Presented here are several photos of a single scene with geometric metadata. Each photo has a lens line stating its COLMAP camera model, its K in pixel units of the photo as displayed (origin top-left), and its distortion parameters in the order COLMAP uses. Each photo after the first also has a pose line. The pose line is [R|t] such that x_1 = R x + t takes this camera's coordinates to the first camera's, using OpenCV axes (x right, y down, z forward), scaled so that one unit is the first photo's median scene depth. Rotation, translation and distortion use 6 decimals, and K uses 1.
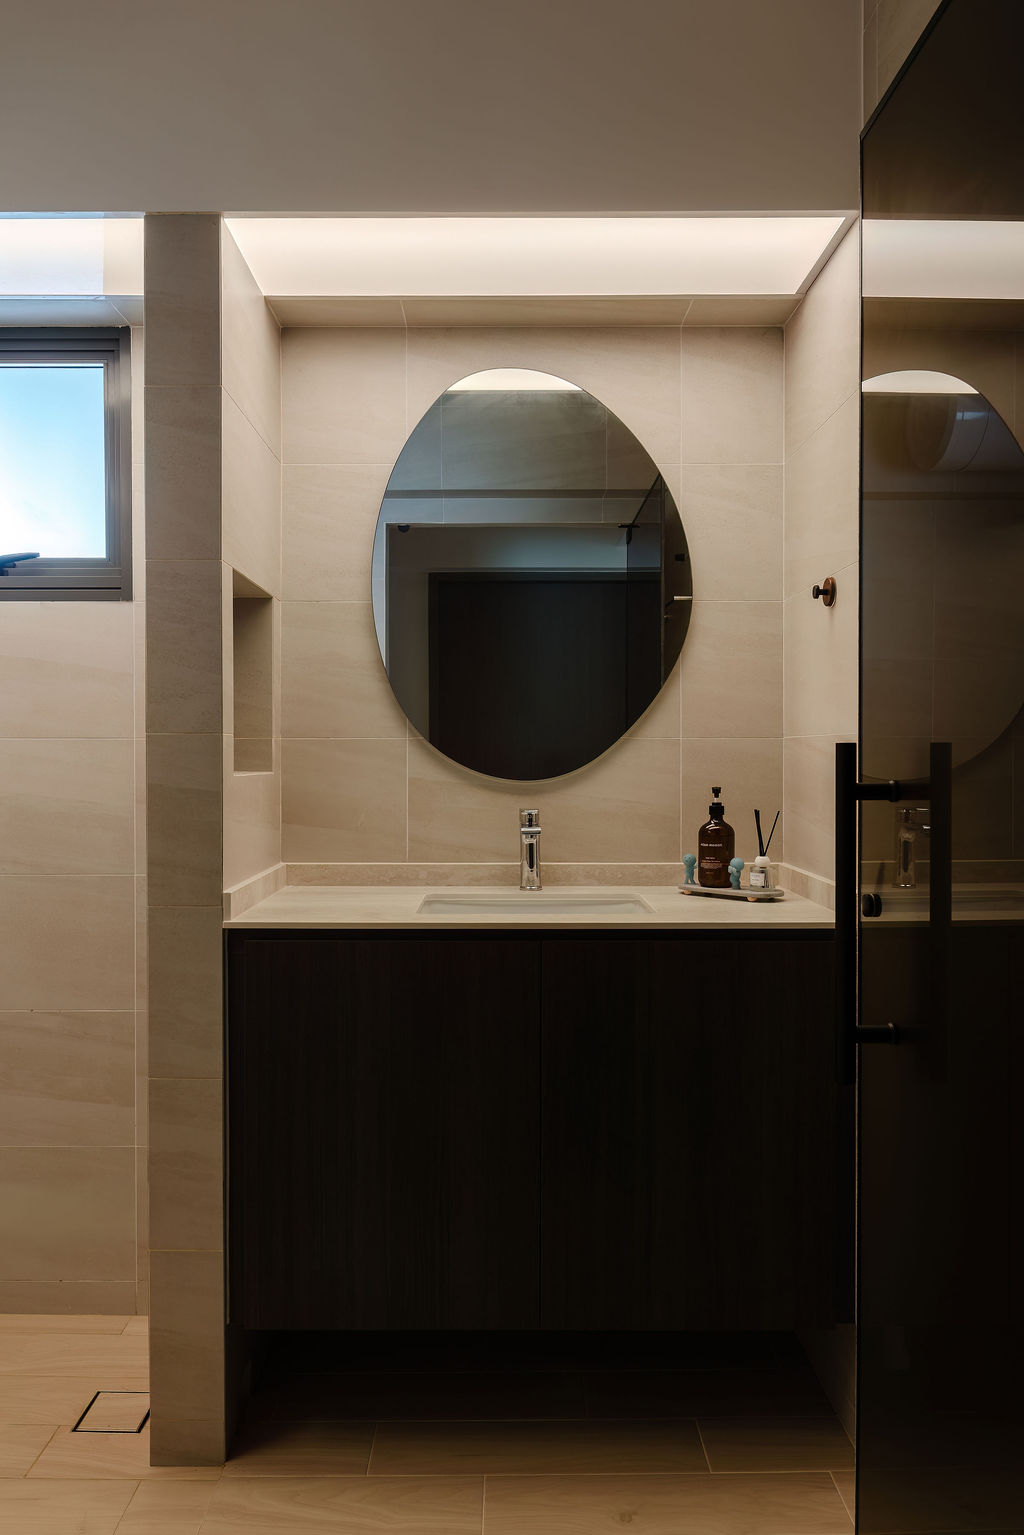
lens RADIAL K [[1072.6, 0, 510.7], [0, 1072.6, 766.3], [0, 0, 1]] dist [-0.003011, -0.000056]
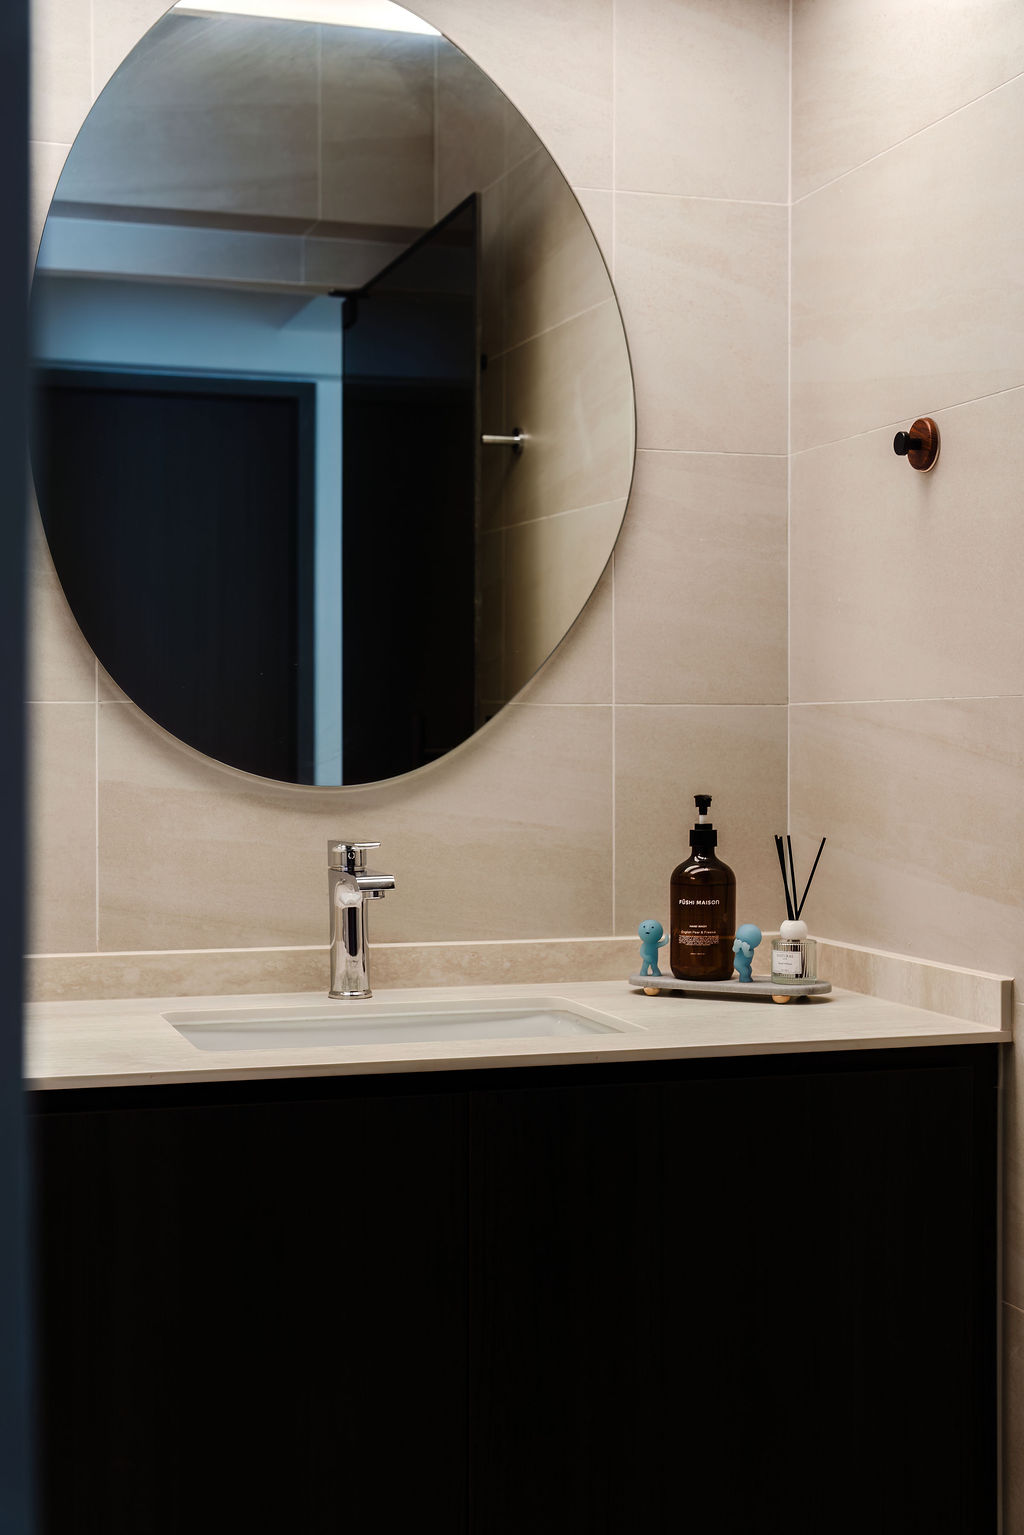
lens RADIAL K [[2101.9, 0, 512.2], [0, 2101.9, 765.0], [0, 0, 1]] dist [0.029318, 0.000000]
pose [[0.955793, -0.004206, 0.294009, -0.202452], [0.003282, 0.999988, 0.003635, -0.000040], [-0.294021, -0.002509, 0.955796, 0.011155]]
